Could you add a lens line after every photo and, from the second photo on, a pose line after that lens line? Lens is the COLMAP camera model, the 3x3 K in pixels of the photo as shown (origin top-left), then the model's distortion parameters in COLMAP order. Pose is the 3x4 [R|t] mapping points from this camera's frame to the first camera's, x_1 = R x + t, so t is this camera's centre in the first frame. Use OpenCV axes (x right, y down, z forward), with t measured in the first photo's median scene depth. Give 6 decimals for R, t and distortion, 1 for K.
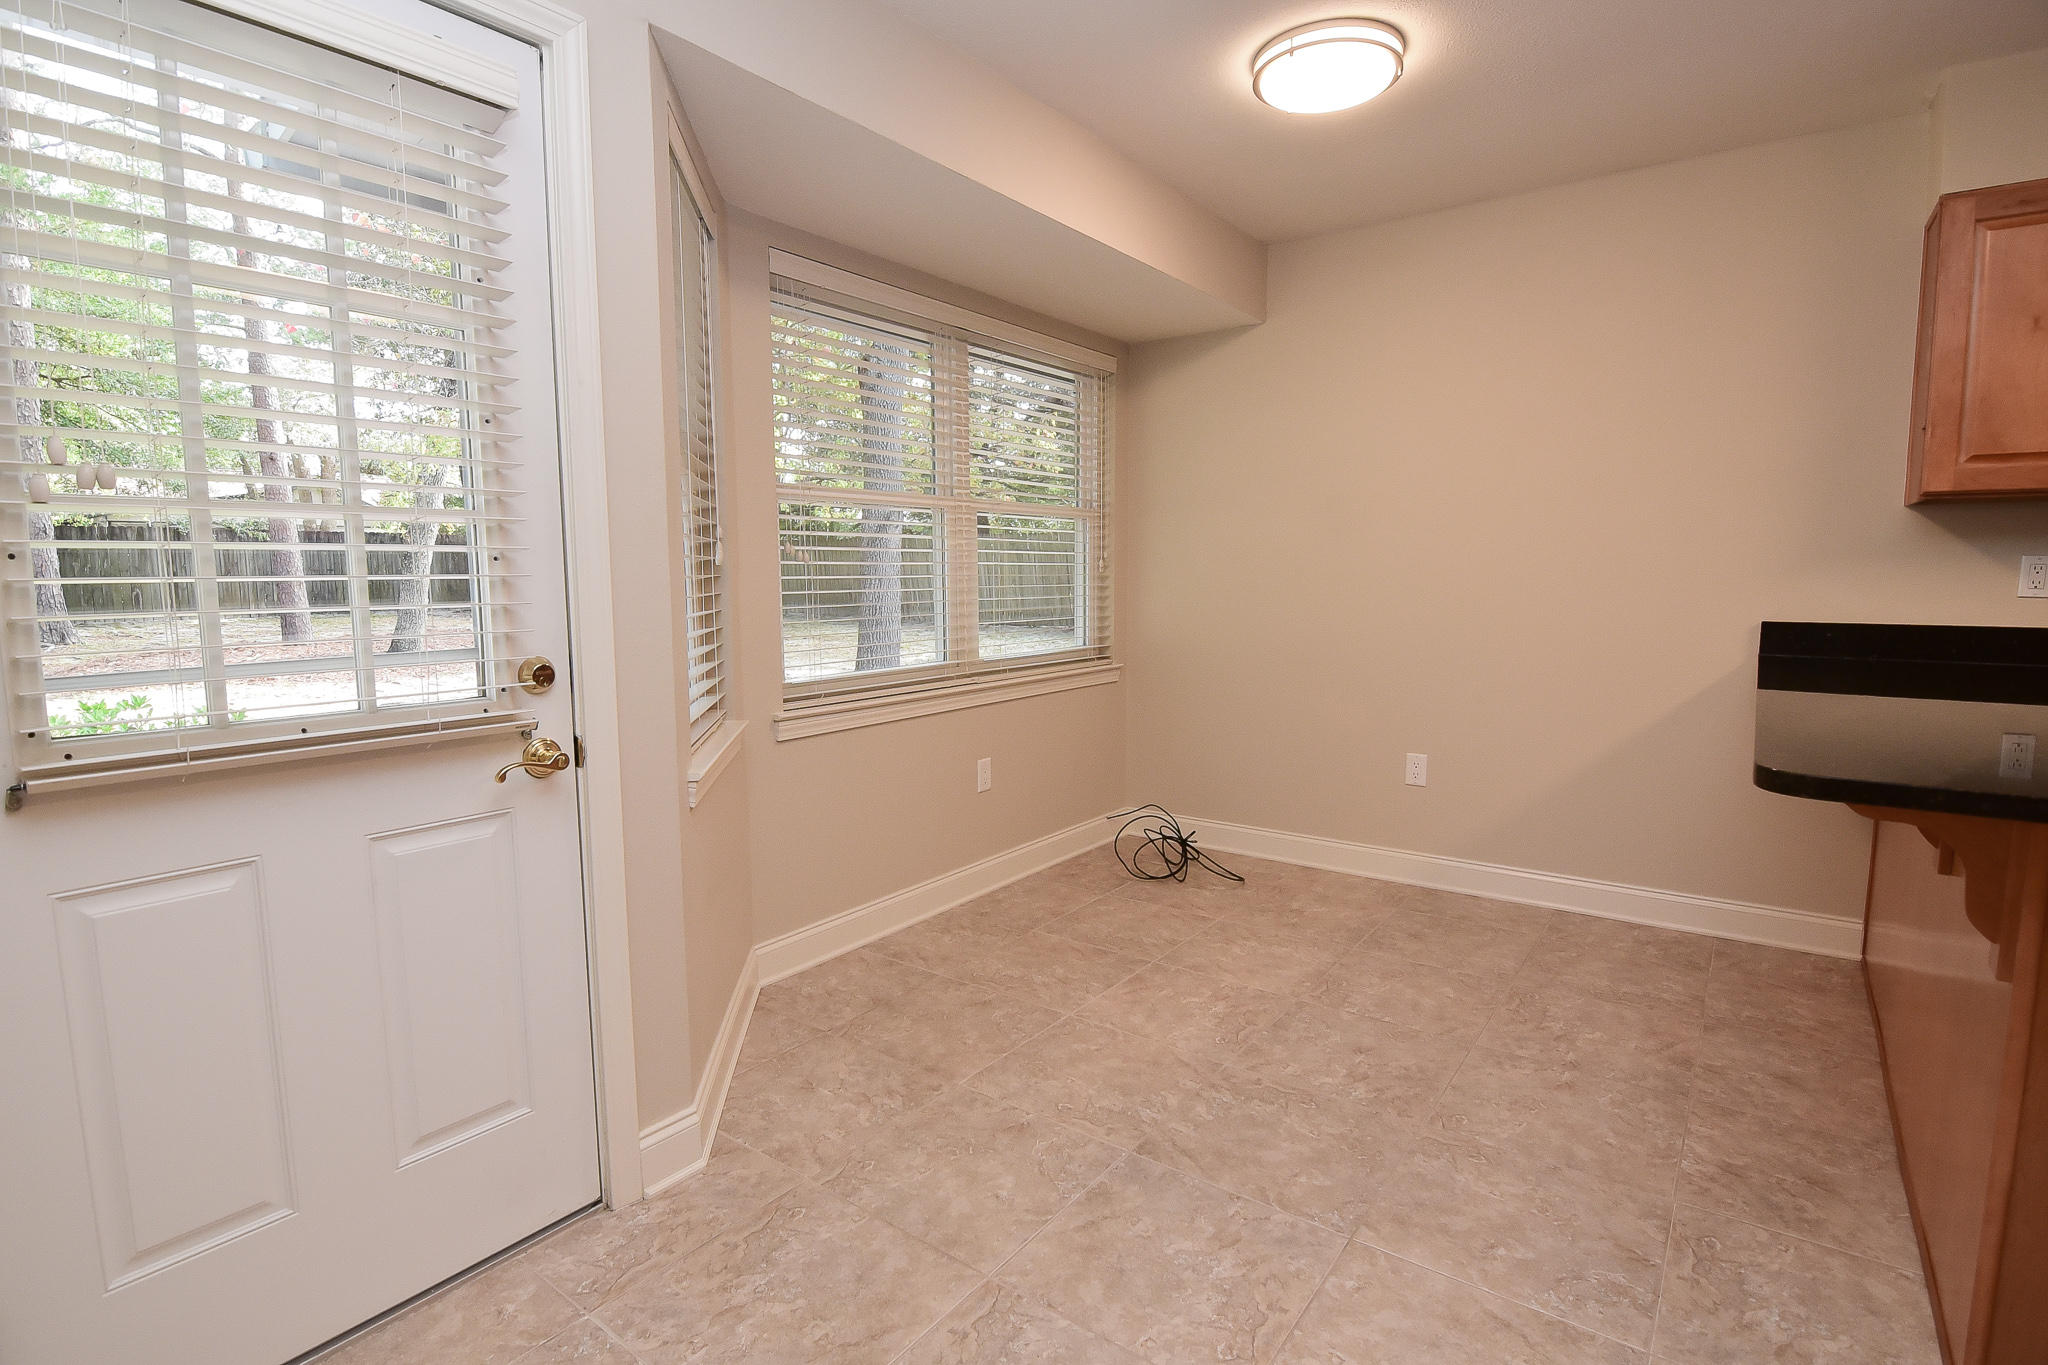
lens RADIAL K [[1013.9, 0, 1035.3], [0, 1013.9, 680.9], [0, 0, 1]] dist [-0.000130, 0.000302]
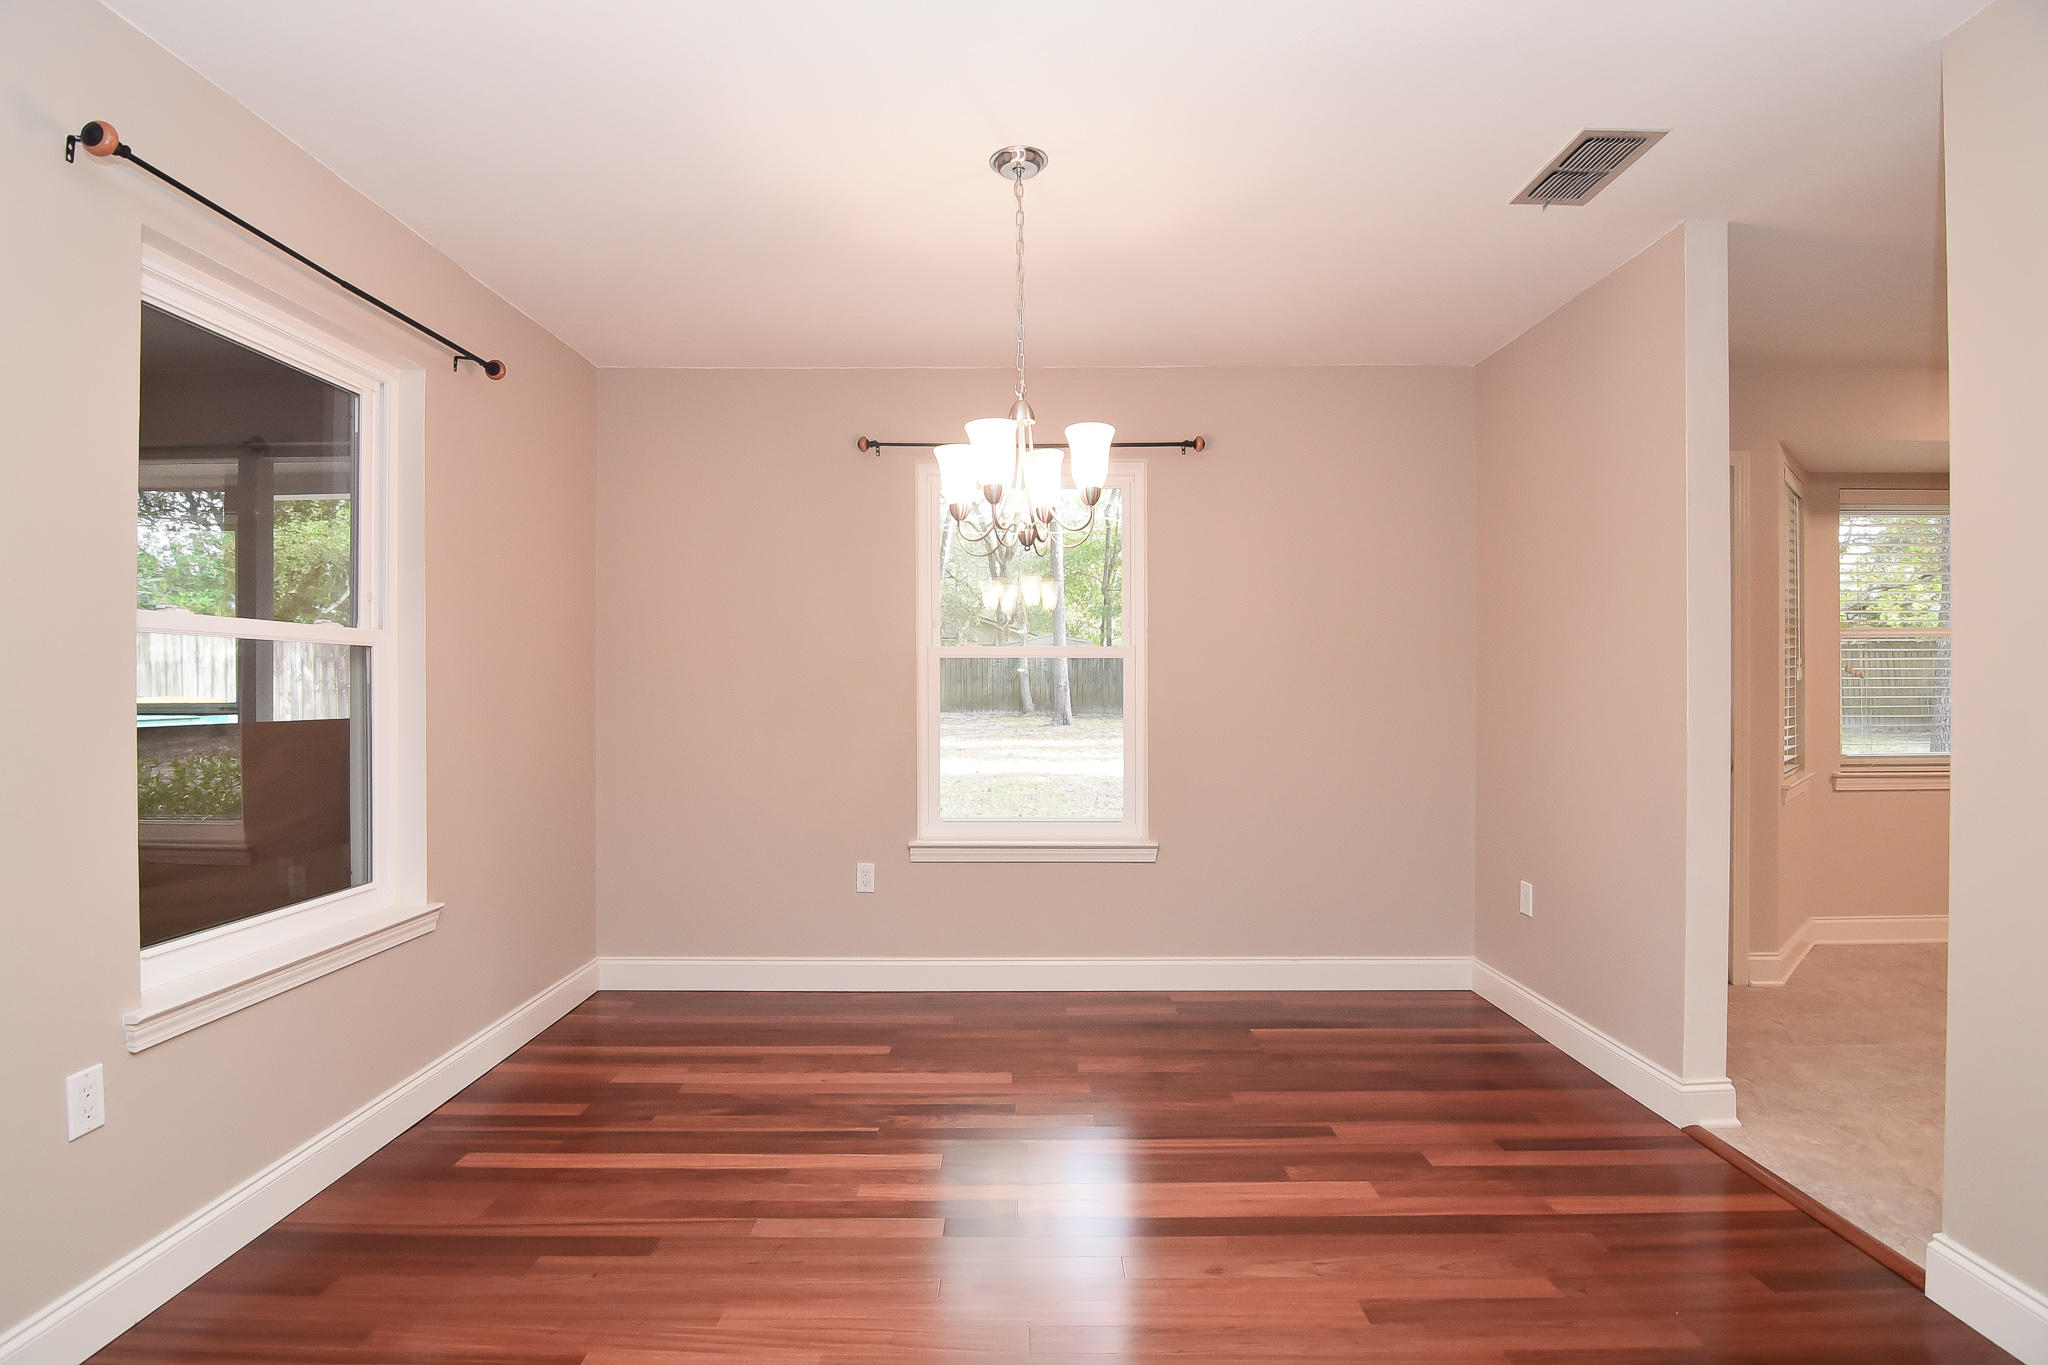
lens RADIAL K [[1013.9, 0, 1035.3], [0, 1013.9, 680.9], [0, 0, 1]] dist [-0.000130, 0.000302]
pose [[0.611550, 0.005504, -0.791187, 0.273577], [-0.089112, 0.994092, -0.061963, 0.110850], [0.786172, 0.108398, 0.608427, -1.123220]]
